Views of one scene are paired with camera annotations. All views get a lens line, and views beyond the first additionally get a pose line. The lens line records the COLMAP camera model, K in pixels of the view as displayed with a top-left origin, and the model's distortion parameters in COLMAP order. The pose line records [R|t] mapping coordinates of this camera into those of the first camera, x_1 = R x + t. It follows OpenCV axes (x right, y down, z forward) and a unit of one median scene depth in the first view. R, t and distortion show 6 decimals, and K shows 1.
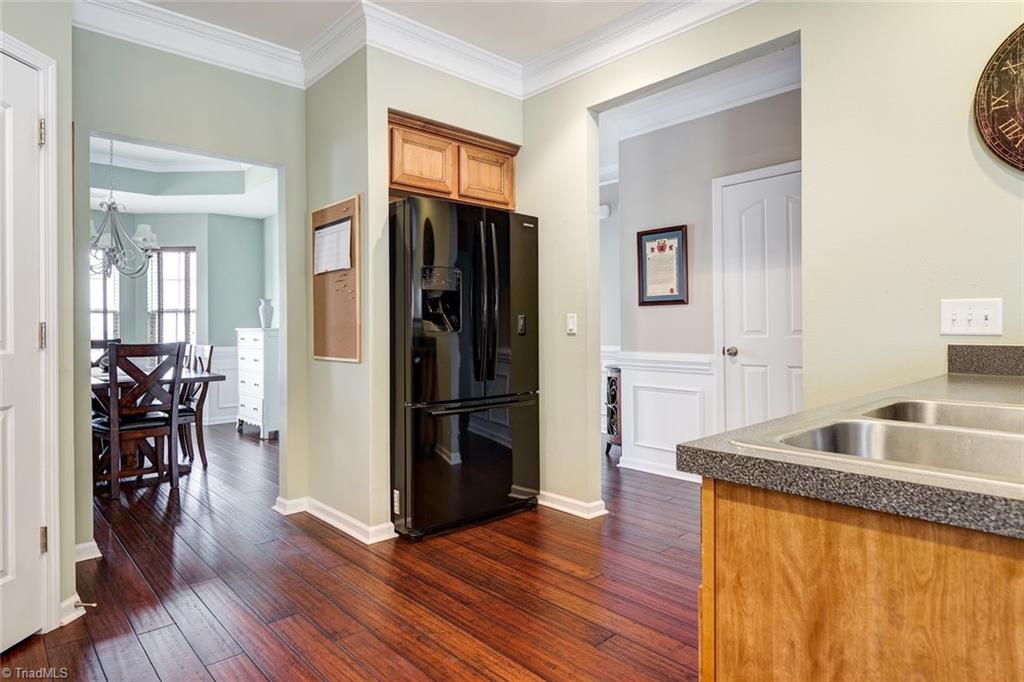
lens RADIAL K [[583.1, 0, 519.7], [0, 583.1, 322.9], [0, 0, 1]] dist [0.003549, -0.002291]
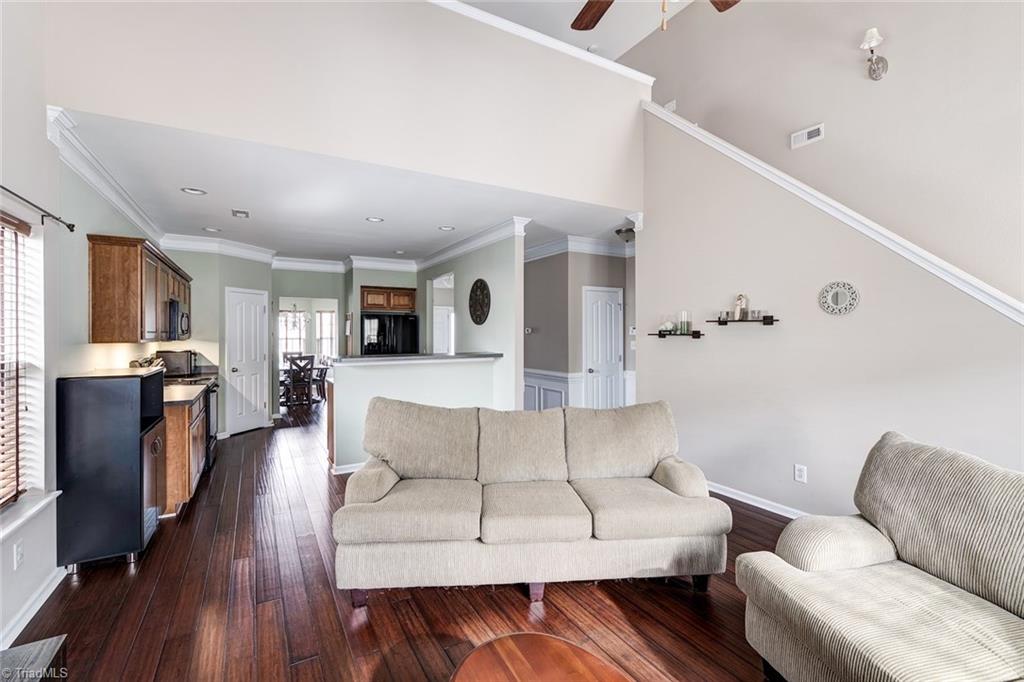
lens RADIAL K [[447.4, 0, 510.4], [0, 447.4, 328.4], [0, 0, 1]] dist [-0.011837, 0.000695]
pose [[0.972709, 0.007381, -0.231912, 0.543648], [-0.007828, 0.999969, -0.001009, -0.066136], [0.231897, 0.002796, 0.972736, -0.567199]]
